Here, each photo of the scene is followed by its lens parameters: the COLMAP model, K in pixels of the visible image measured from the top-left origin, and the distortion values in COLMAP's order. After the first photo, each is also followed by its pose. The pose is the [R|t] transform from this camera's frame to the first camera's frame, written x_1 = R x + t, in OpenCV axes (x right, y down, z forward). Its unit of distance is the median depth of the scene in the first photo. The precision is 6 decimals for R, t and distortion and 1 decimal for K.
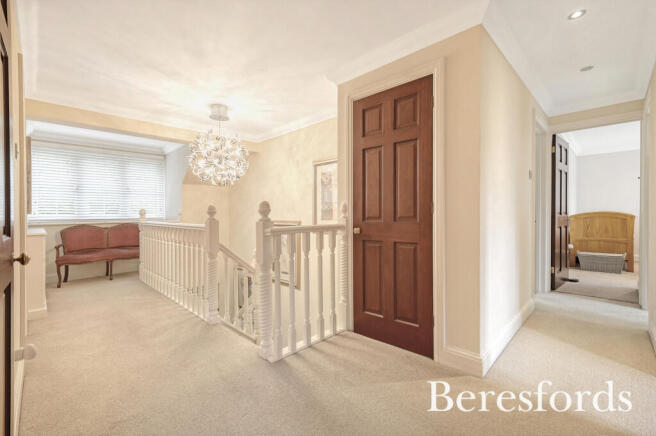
lens RADIAL K [[284.4, 0, 329.5], [0, 284.4, 217.9], [0, 0, 1]] dist [-0.001678, 0.000023]
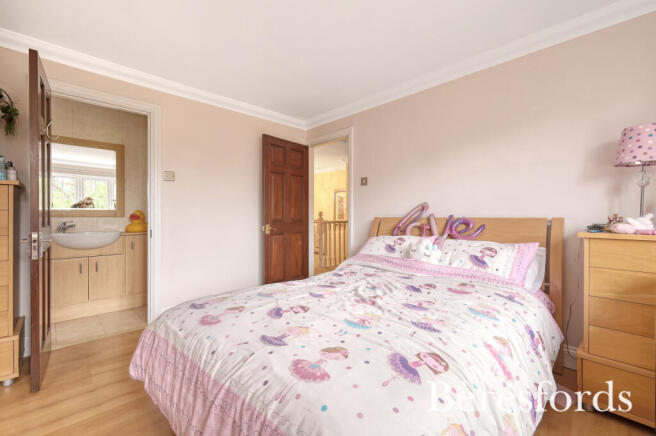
lens RADIAL K [[284.4, 0, 327.2], [0, 284.4, 215.7], [0, 0, 1]] dist [-0.001678, 0.000023]
pose [[0.999819, 0.011216, -0.015361, -0.094603], [-0.011134, 0.999924, 0.005373, -0.027378], [0.015420, -0.005201, 0.999868, -1.407465]]
